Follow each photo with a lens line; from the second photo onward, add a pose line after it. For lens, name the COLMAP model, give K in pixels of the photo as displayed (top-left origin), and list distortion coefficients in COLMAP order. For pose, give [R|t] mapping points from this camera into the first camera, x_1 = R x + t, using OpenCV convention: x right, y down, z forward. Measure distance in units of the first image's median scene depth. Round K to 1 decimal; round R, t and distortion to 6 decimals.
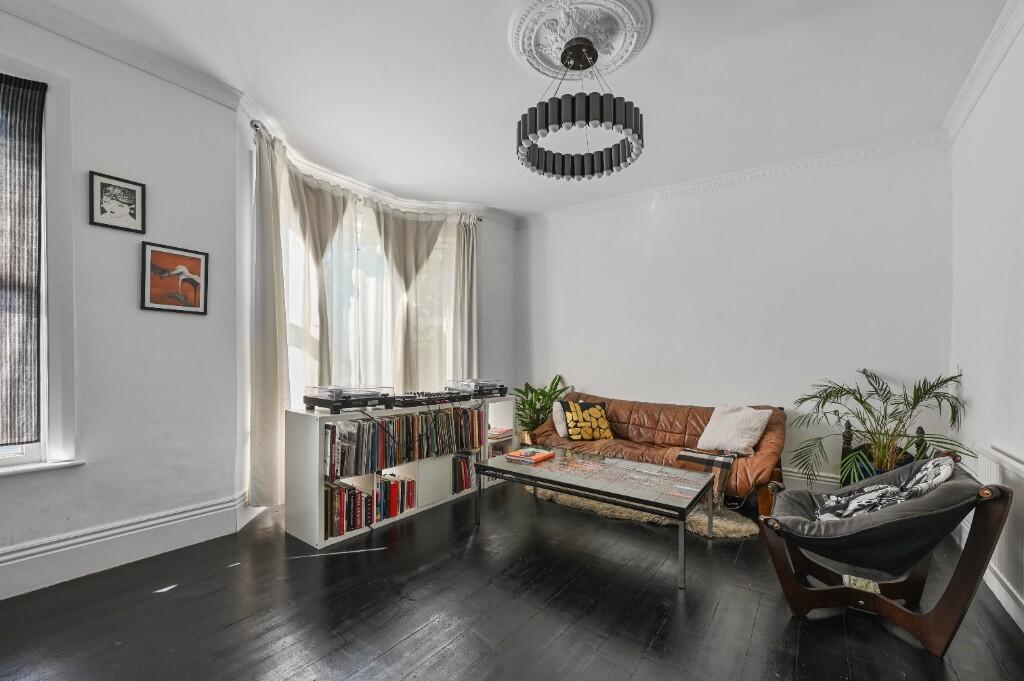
lens RADIAL K [[415.9, 0, 513.3], [0, 415.9, 337.9], [0, 0, 1]] dist [-0.000049, 0.000032]
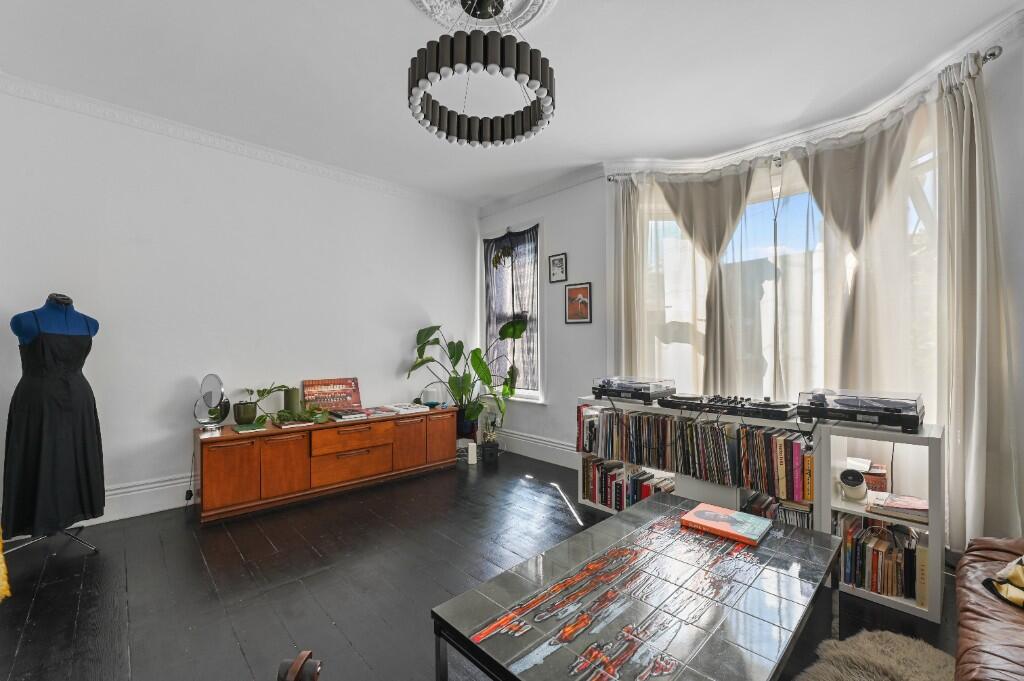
lens RADIAL K [[418.9, 0, 527.5], [0, 418.9, 328.1], [0, 0, 1]] dist [-0.016489, 0.000008]
pose [[-0.142500, -0.058988, -0.988035, 0.640806], [0.042077, 0.996959, -0.065589, 0.042293], [0.988900, -0.050920, -0.139585, 0.802054]]
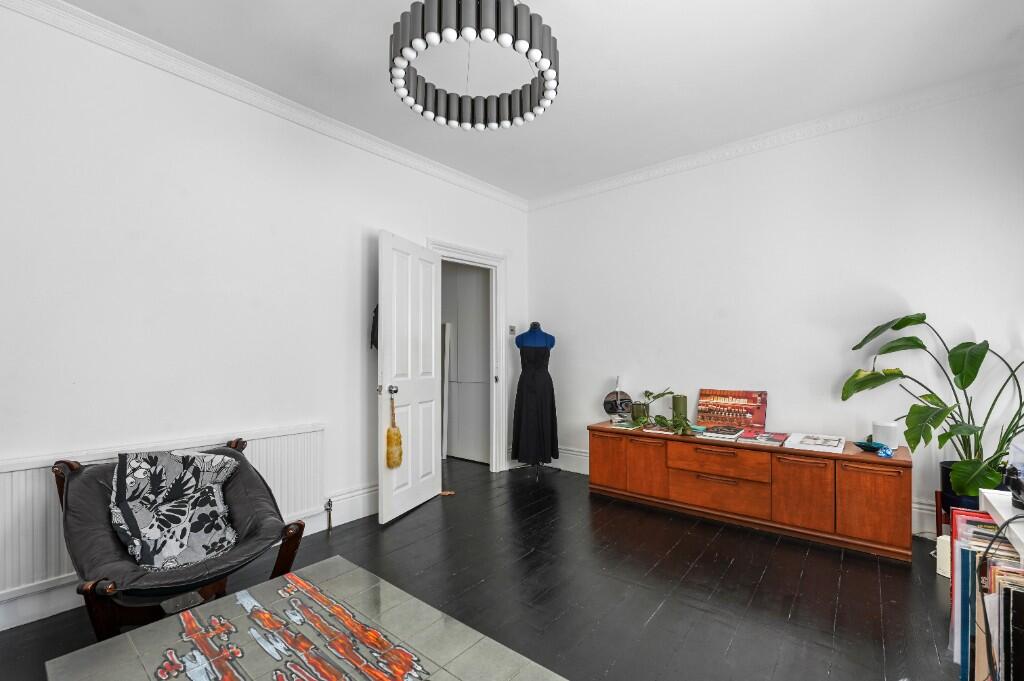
lens RADIAL K [[438.5, 0, 511.7], [0, 438.5, 352.8], [0, 0, 1]] dist [-0.017810, 0.000023]
pose [[-0.998670, -0.010718, 0.050425, 0.059731], [-0.012997, 0.998899, -0.045072, 0.048283], [-0.049886, -0.045667, -0.997710, 1.153498]]
